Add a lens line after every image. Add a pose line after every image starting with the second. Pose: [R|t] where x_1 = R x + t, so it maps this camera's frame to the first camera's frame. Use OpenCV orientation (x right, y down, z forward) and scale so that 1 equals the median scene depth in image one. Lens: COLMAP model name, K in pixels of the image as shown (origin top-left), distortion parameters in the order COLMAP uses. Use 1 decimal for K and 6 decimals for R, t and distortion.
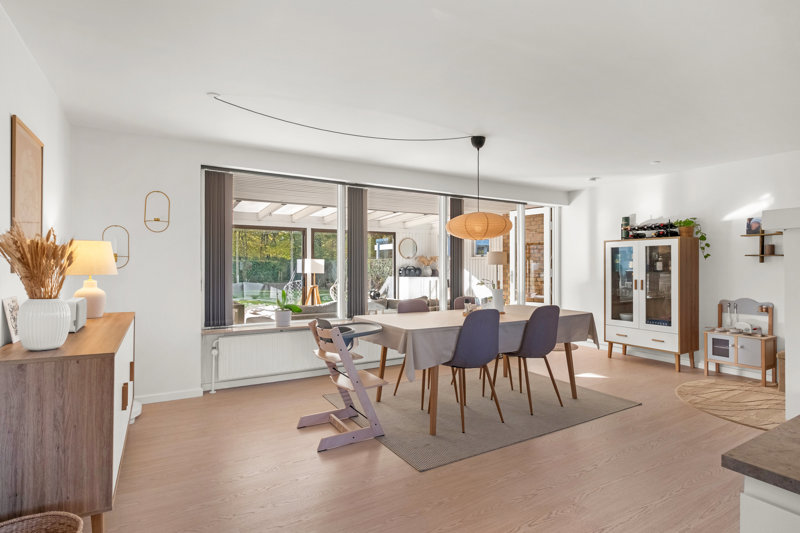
lens RADIAL K [[407.4, 0, 398.9], [0, 407.4, 267.1], [0, 0, 1]] dist [-0.001695, -0.002541]
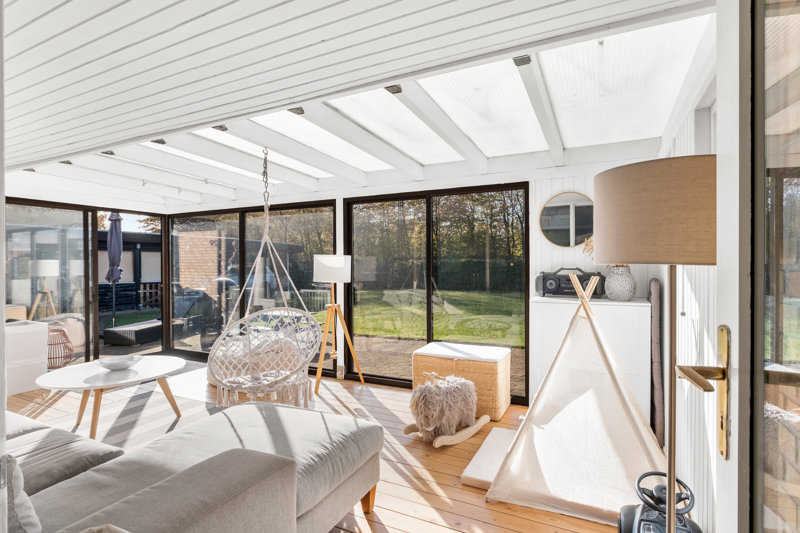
lens RADIAL K [[407.4, 0, 398.7], [0, 407.4, 269.5], [0, 0, 1]] dist [-0.001695, -0.002541]
pose [[0.546935, 0.000164, -0.837175, 0.569896], [-0.005198, 0.999981, -0.003200, 0.002147], [0.837159, 0.006102, 0.546926, 1.559475]]
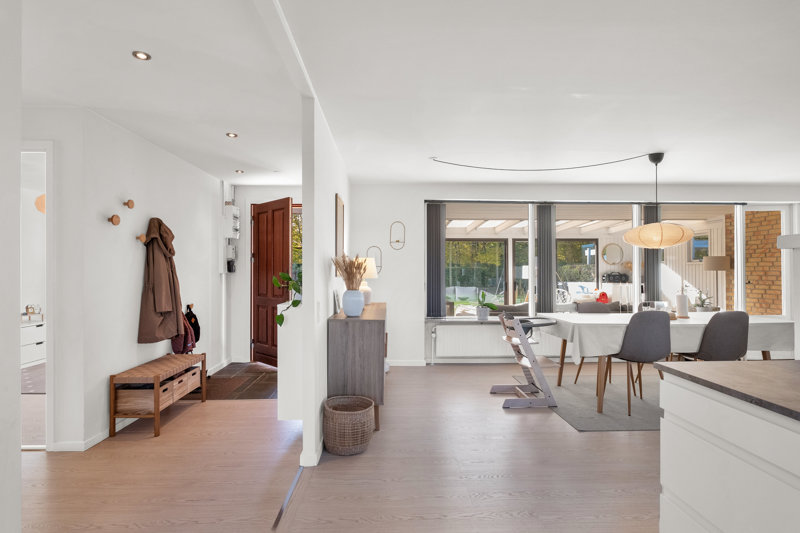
lens RADIAL K [[407.4, 0, 396.7], [0, 407.4, 268.1], [0, 0, 1]] dist [-0.001695, -0.002541]
pose [[0.872187, -0.005872, -0.489137, 0.112857], [0.000111, 0.999930, -0.011806, -0.001760], [0.489172, 0.010243, 0.872127, -0.261713]]
